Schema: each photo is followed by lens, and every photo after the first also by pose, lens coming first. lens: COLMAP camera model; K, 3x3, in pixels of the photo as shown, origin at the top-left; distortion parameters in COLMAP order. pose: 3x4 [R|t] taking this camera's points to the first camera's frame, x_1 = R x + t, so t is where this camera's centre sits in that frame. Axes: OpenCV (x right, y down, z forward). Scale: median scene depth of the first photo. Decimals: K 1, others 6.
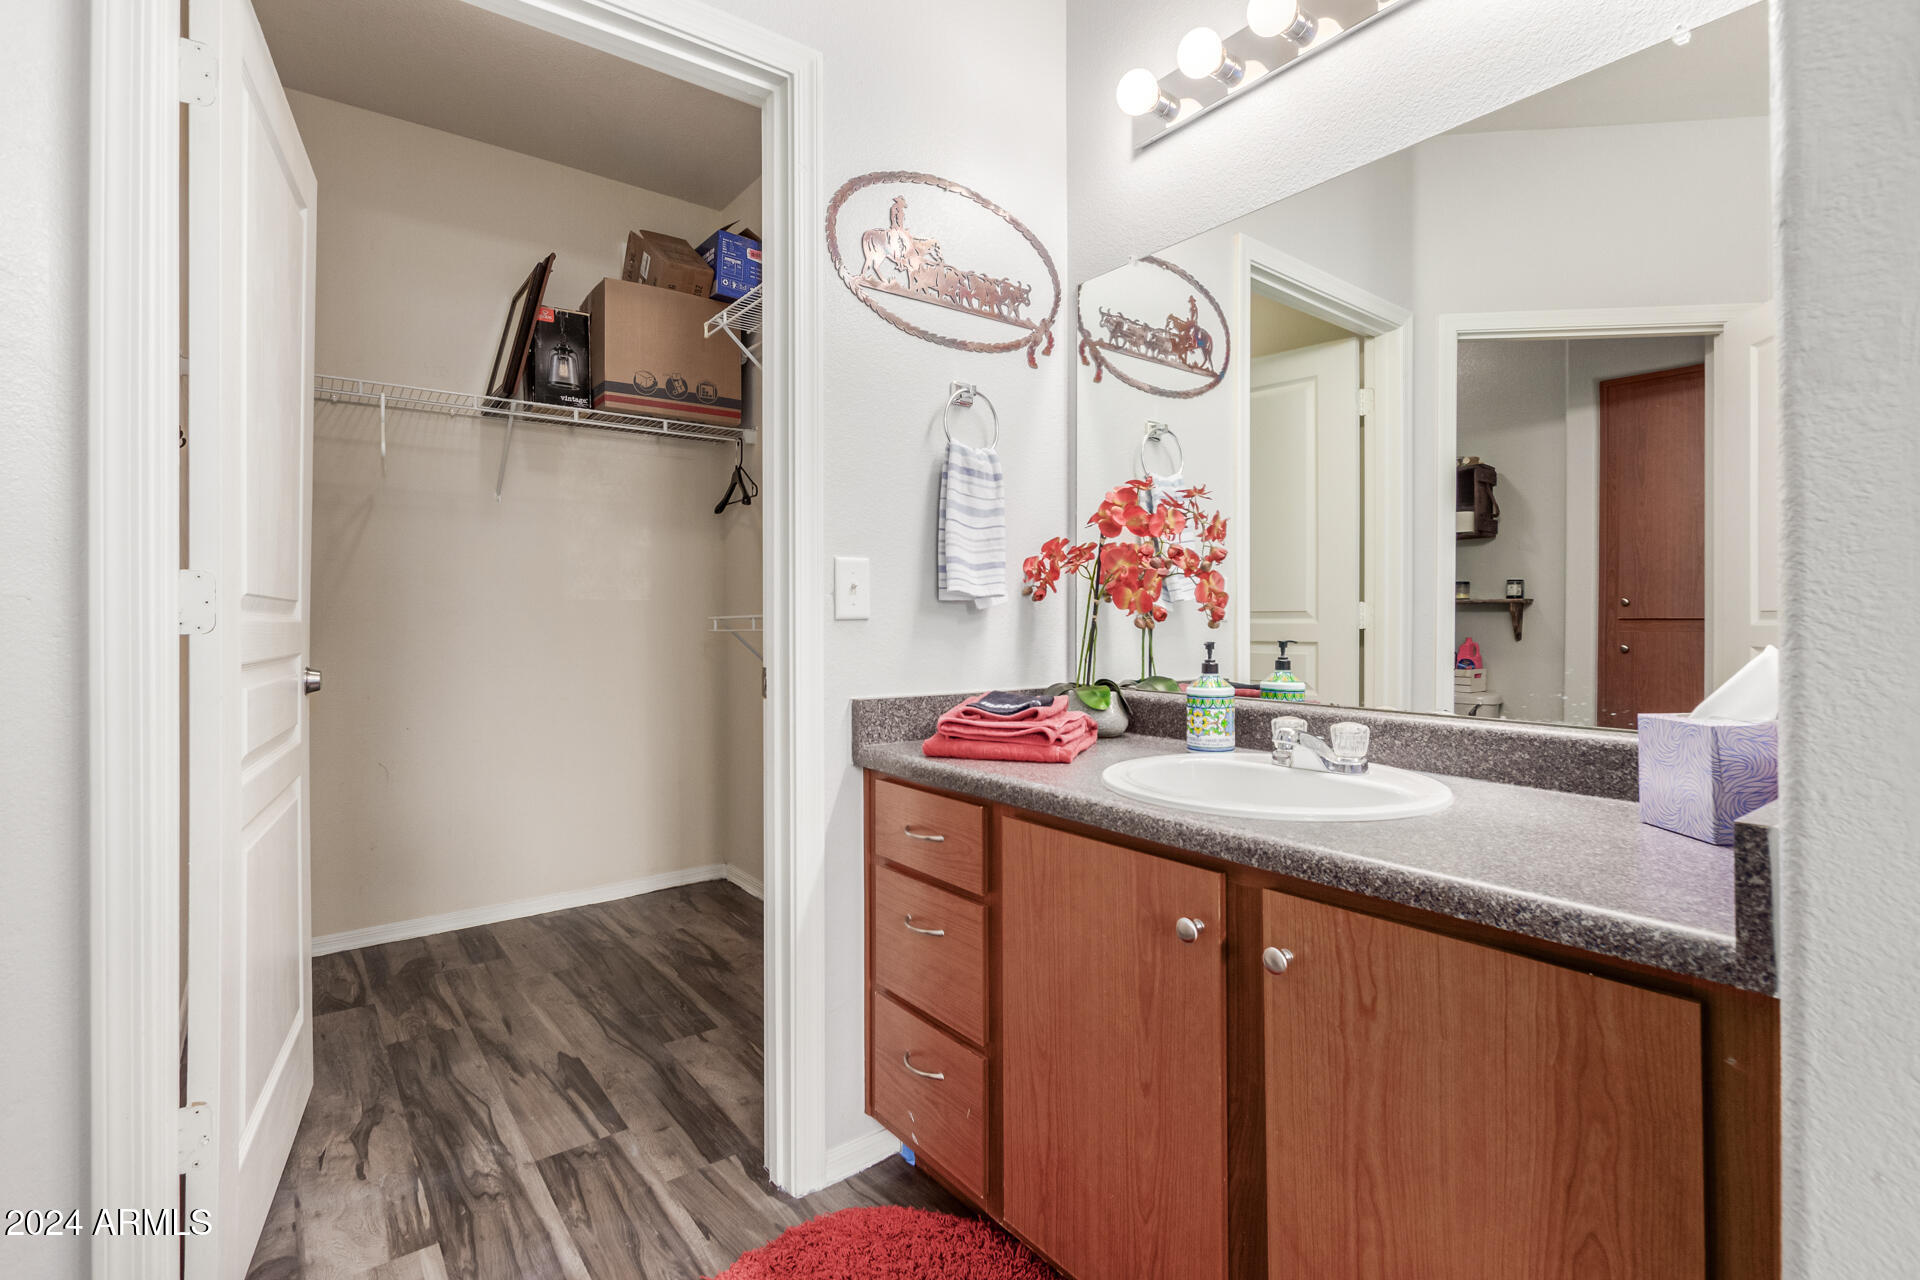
lens RADIAL K [[894.3, 0, 969.1], [0, 894.3, 621.3], [0, 0, 1]] dist [-0.000366, -0.000428]
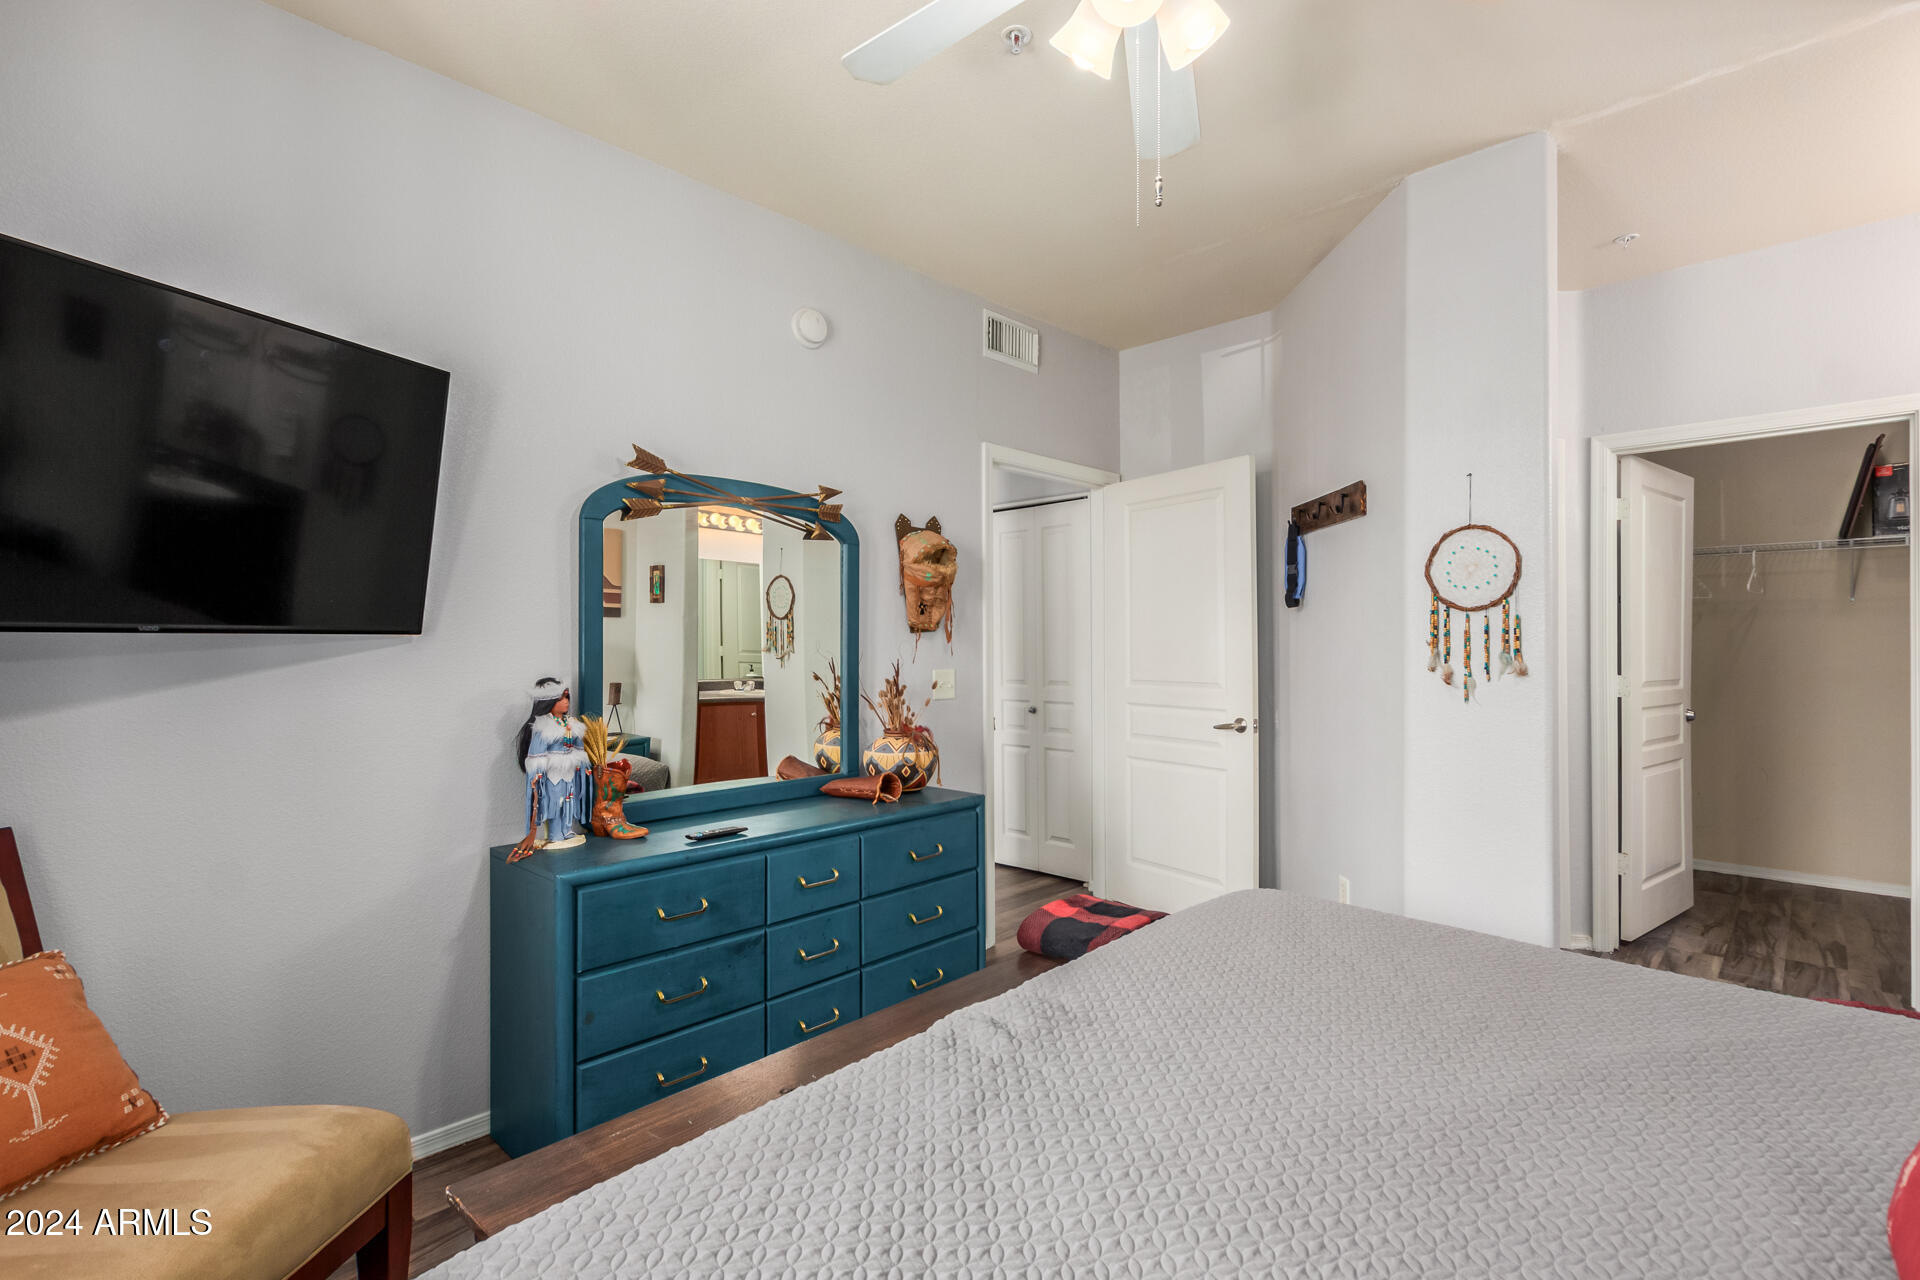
lens RADIAL K [[894.3, 0, 969.1], [0, 894.3, 621.3], [0, 0, 1]] dist [-0.000366, -0.000428]
pose [[0.148533, -0.019684, -0.988712, 1.236010], [-0.006511, 0.999761, -0.020882, -0.112715], [0.988886, 0.009539, 0.148369, -1.126869]]
